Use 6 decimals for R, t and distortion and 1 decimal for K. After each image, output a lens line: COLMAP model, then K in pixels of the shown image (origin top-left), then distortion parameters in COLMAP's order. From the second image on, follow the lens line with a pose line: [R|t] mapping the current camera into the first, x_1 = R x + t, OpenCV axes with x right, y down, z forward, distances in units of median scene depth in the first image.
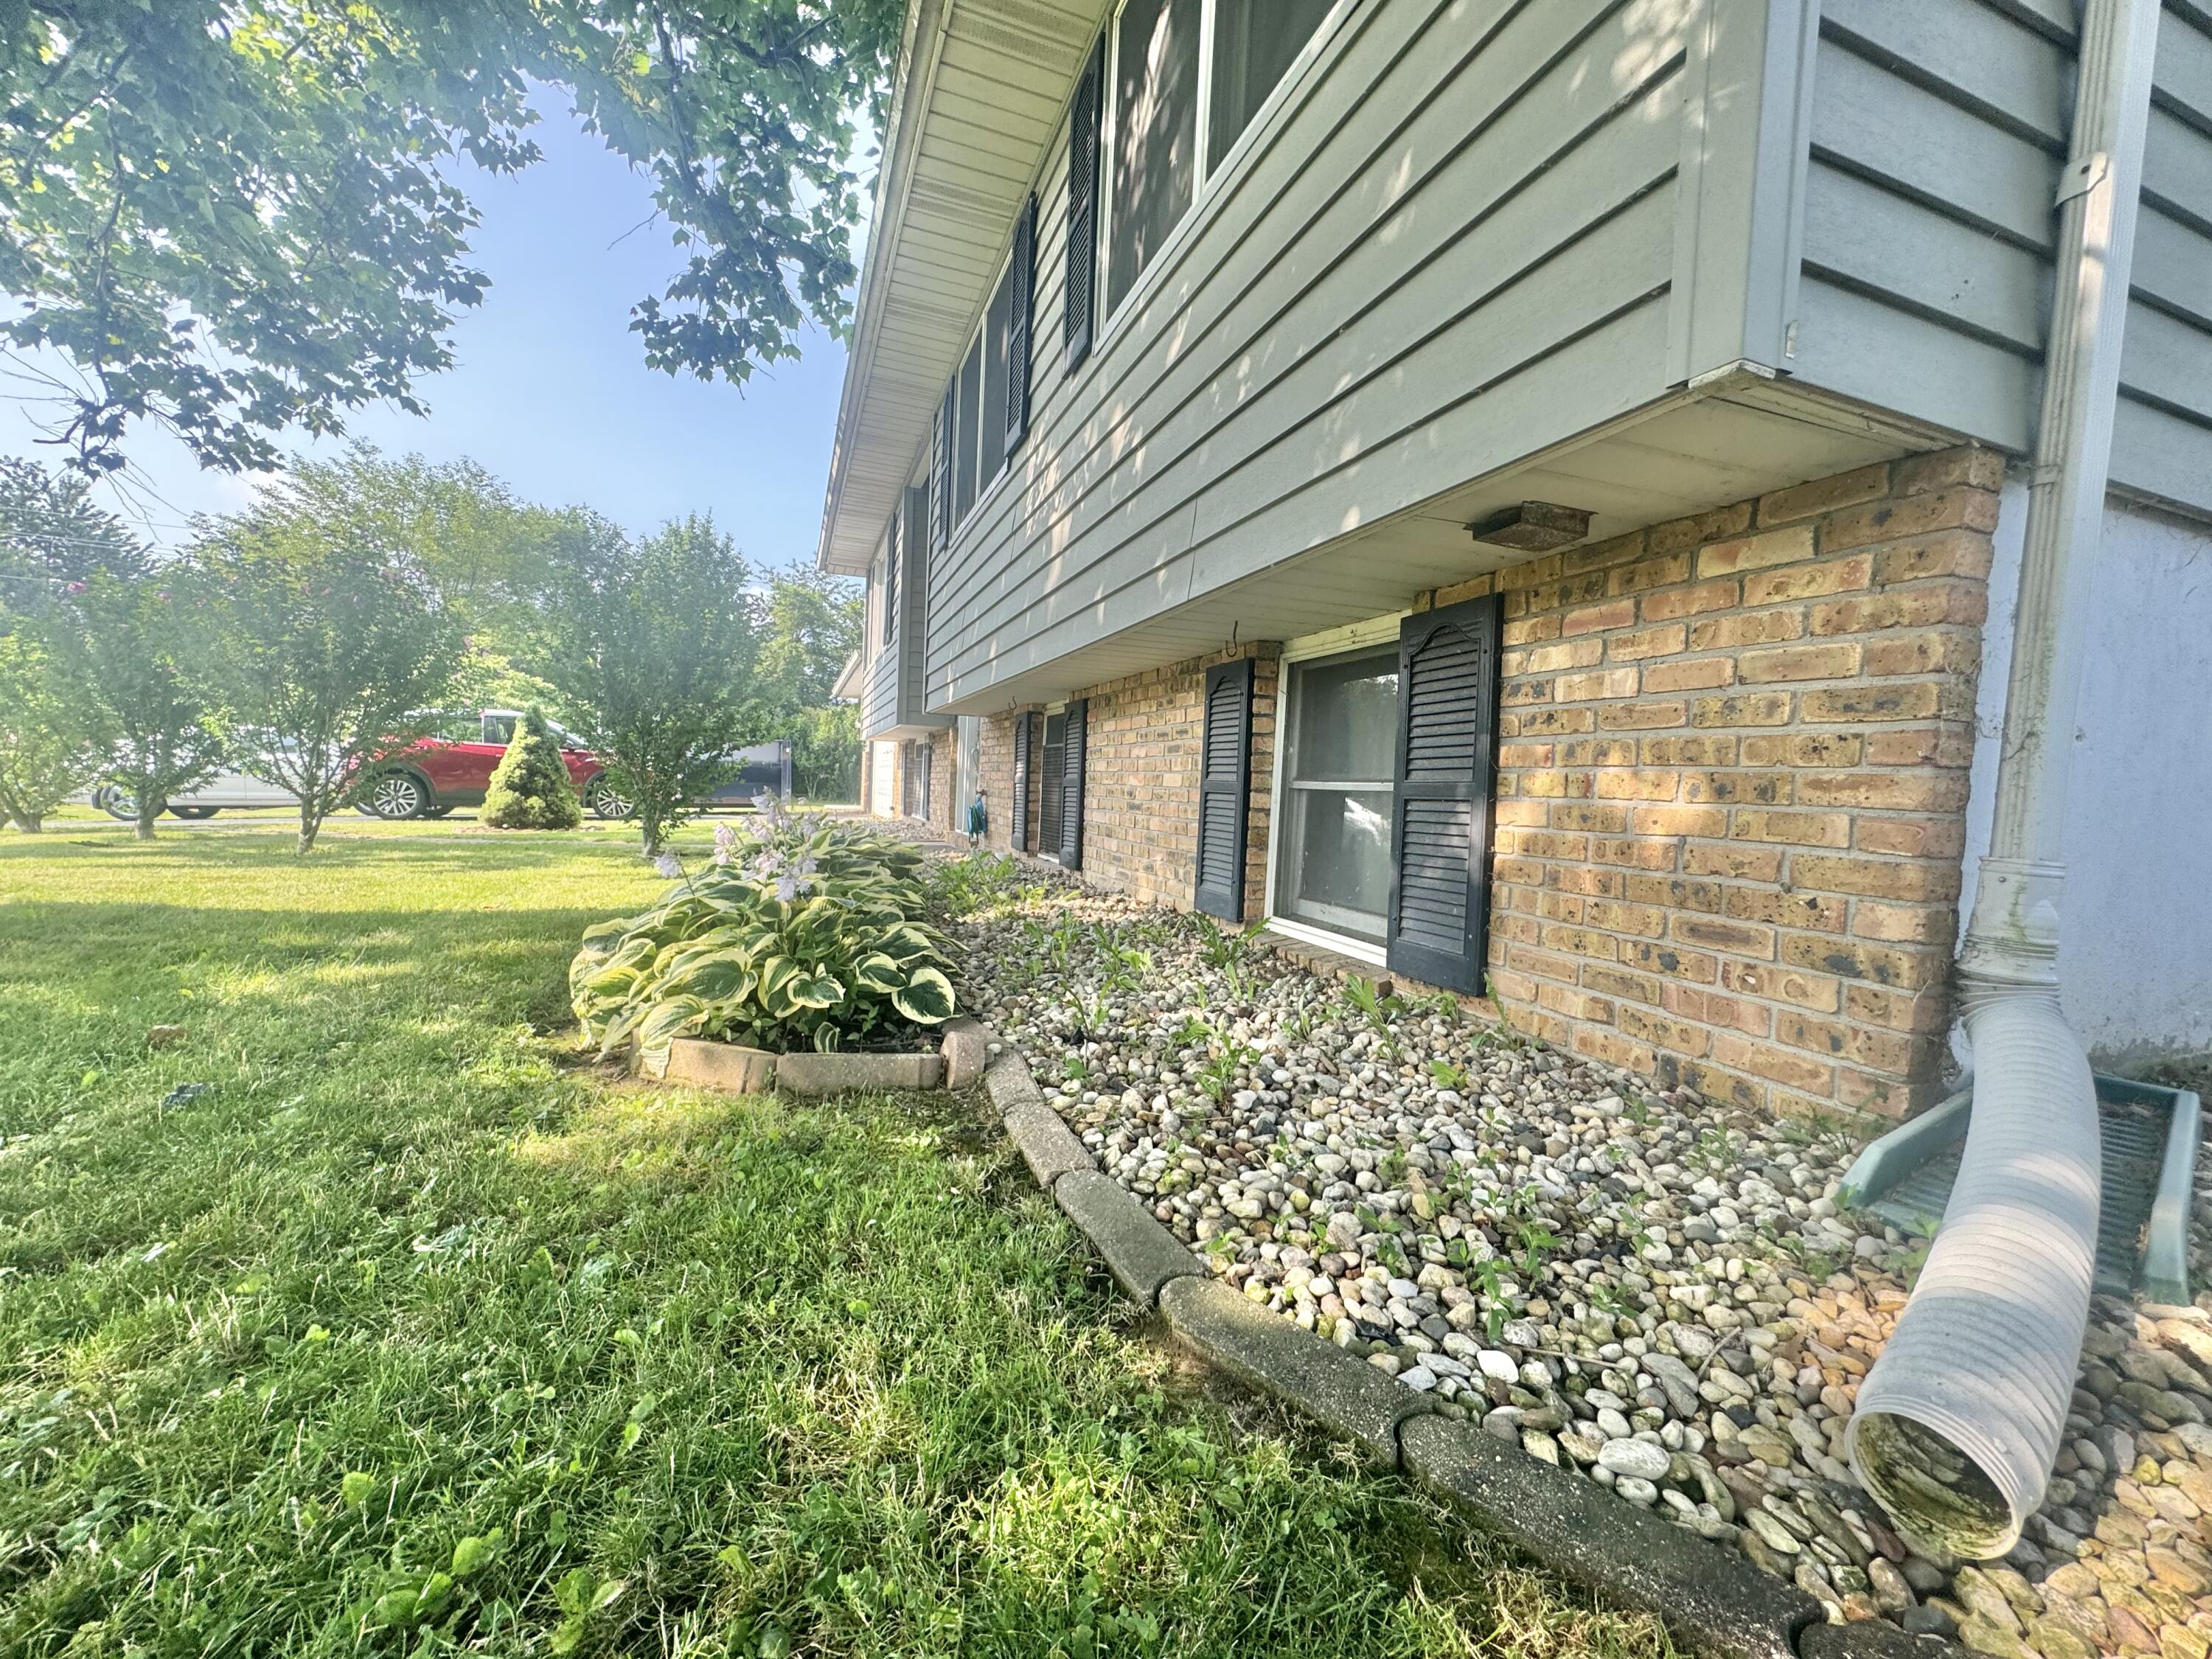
lens RADIAL K [[885.4, 0, 1109.0], [0, 885.4, 822.4], [0, 0, 1]] dist [-0.002228, 0.000549]
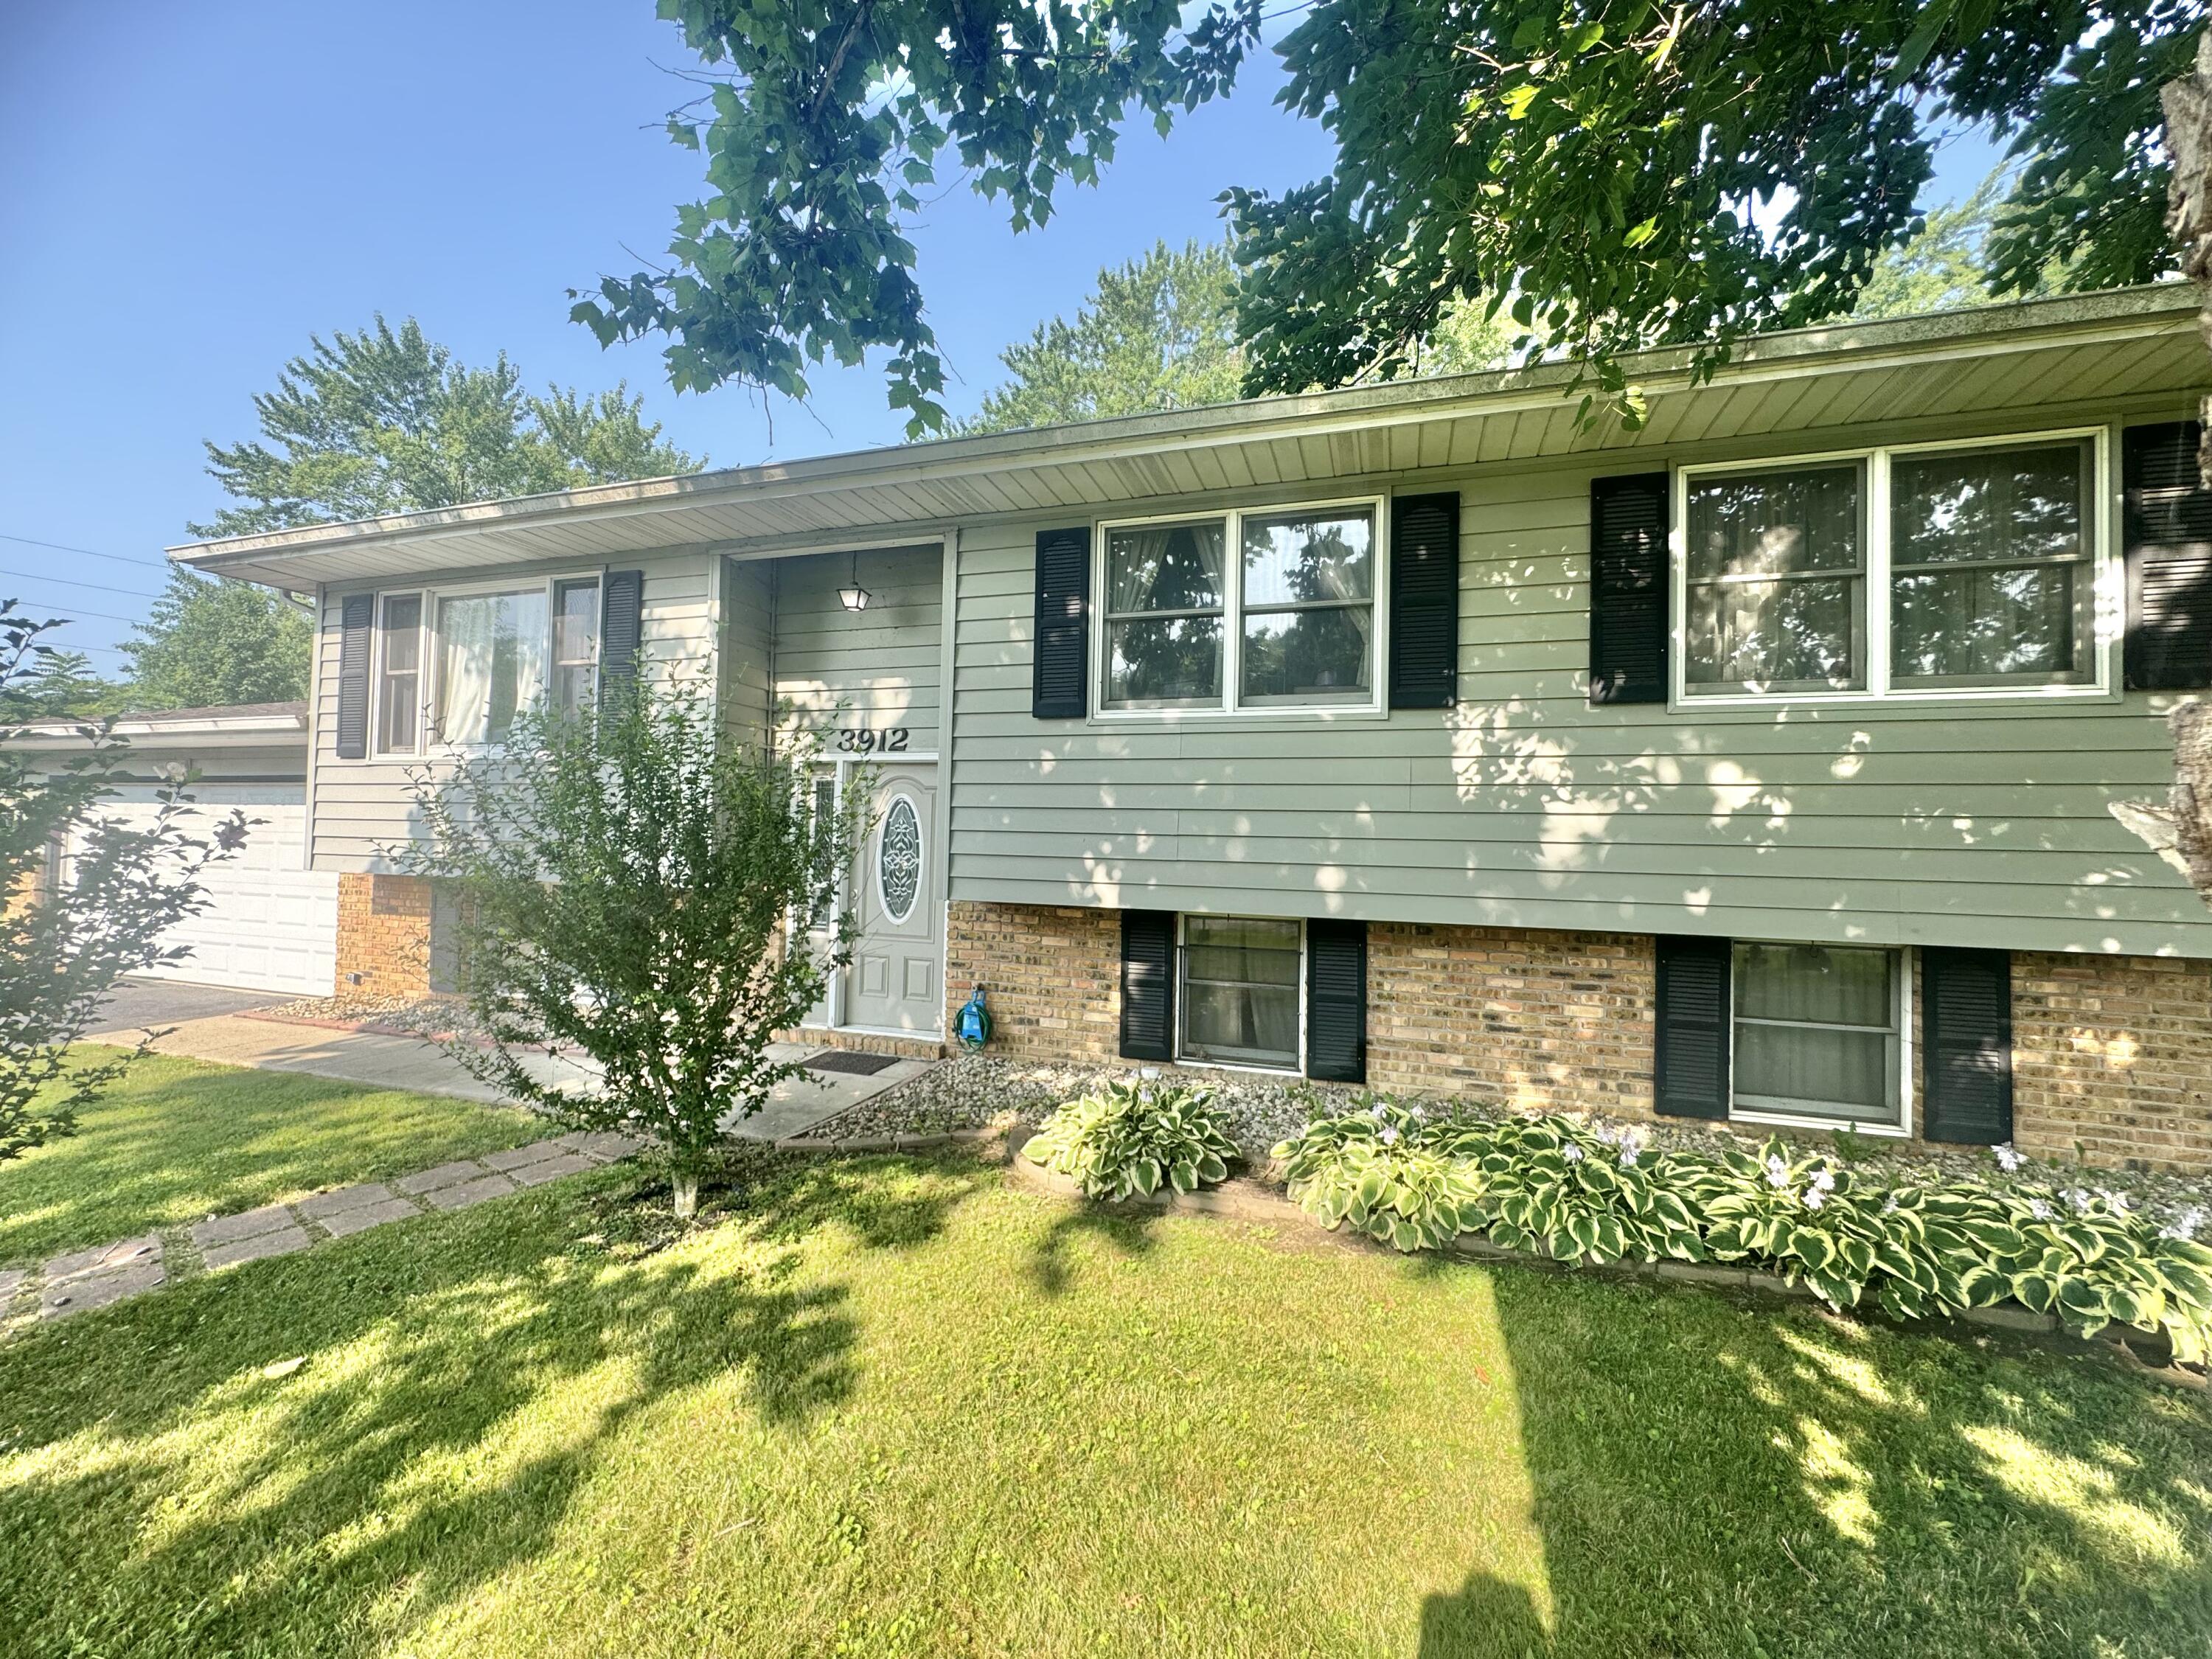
lens RADIAL K [[885.4, 0, 1109.0], [0, 885.4, 822.4], [0, 0, 1]] dist [-0.002228, 0.000549]
pose [[0.620942, -0.017334, 0.783665, -2.753317], [0.036318, 0.999318, -0.006672, -0.687623], [-0.783015, 0.032604, 0.621148, 1.493884]]
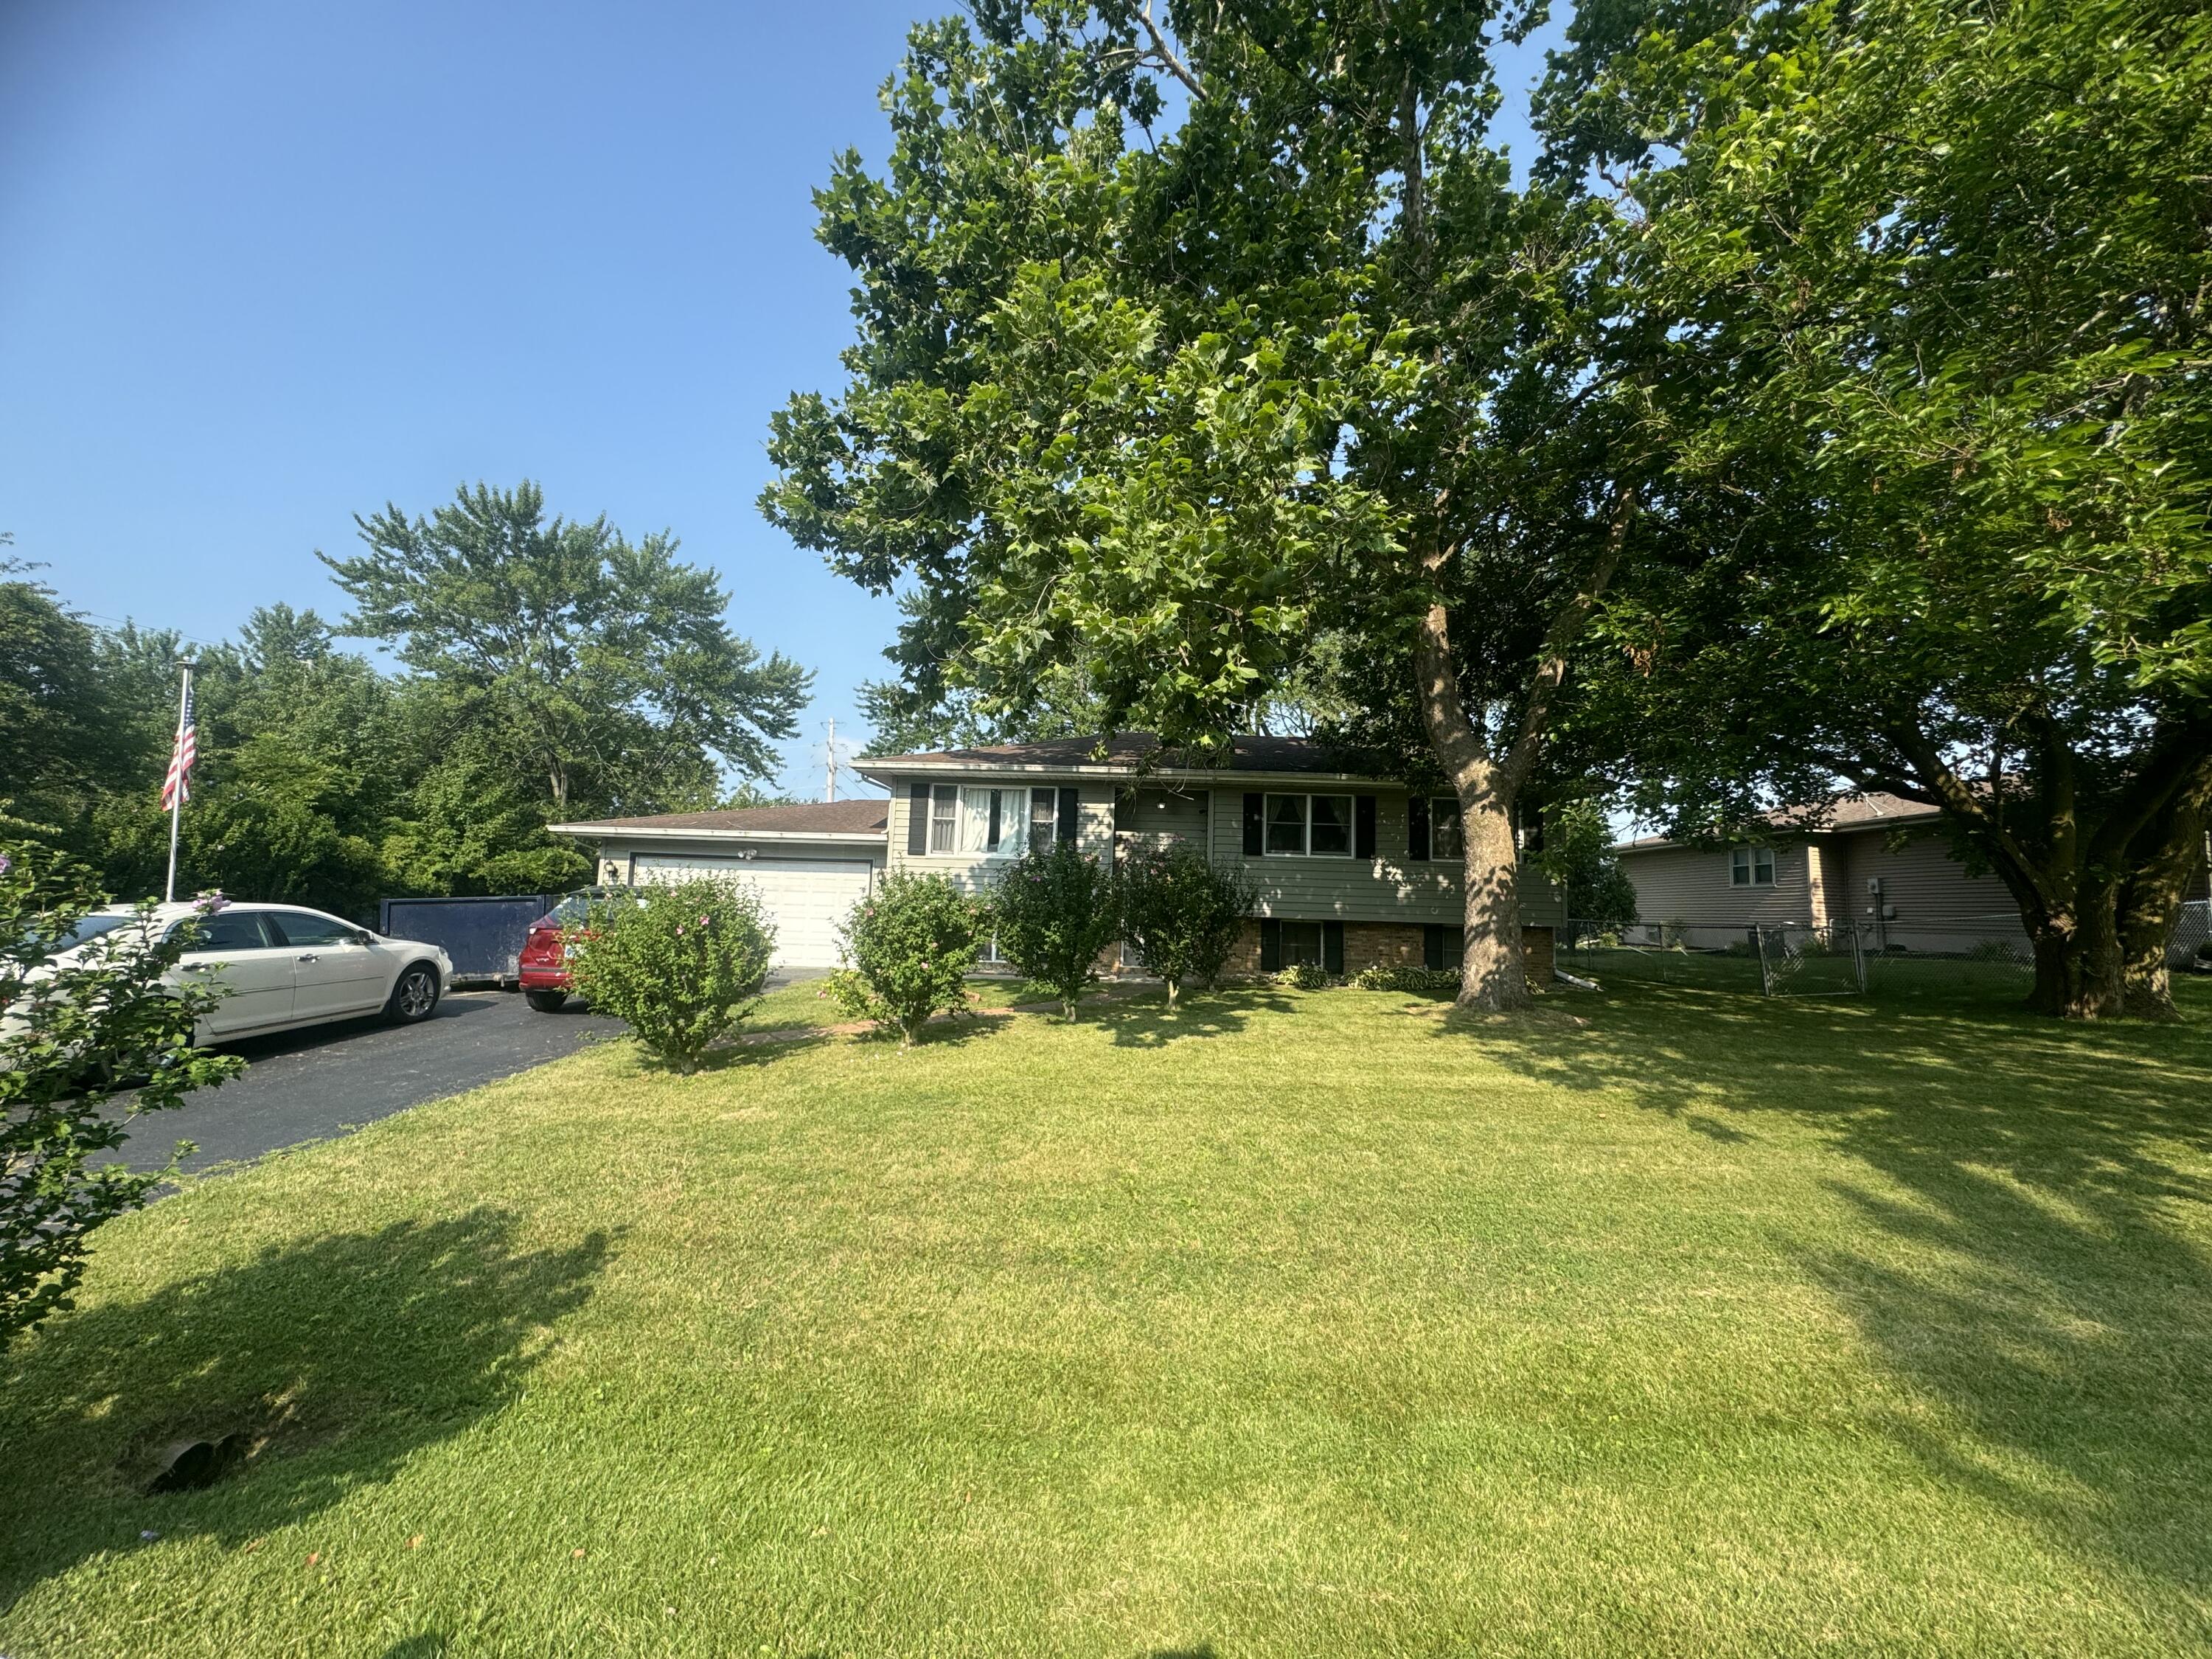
lens RADIAL K [[885.4, 0, 1109.0], [0, 885.4, 822.4], [0, 0, 1]] dist [-0.002228, 0.000549]
pose [[0.380970, 0.056947, 0.922832, -9.163771], [0.018392, 0.997437, -0.069143, -0.790505], [-0.924405, 0.043314, 0.378946, 1.367034]]
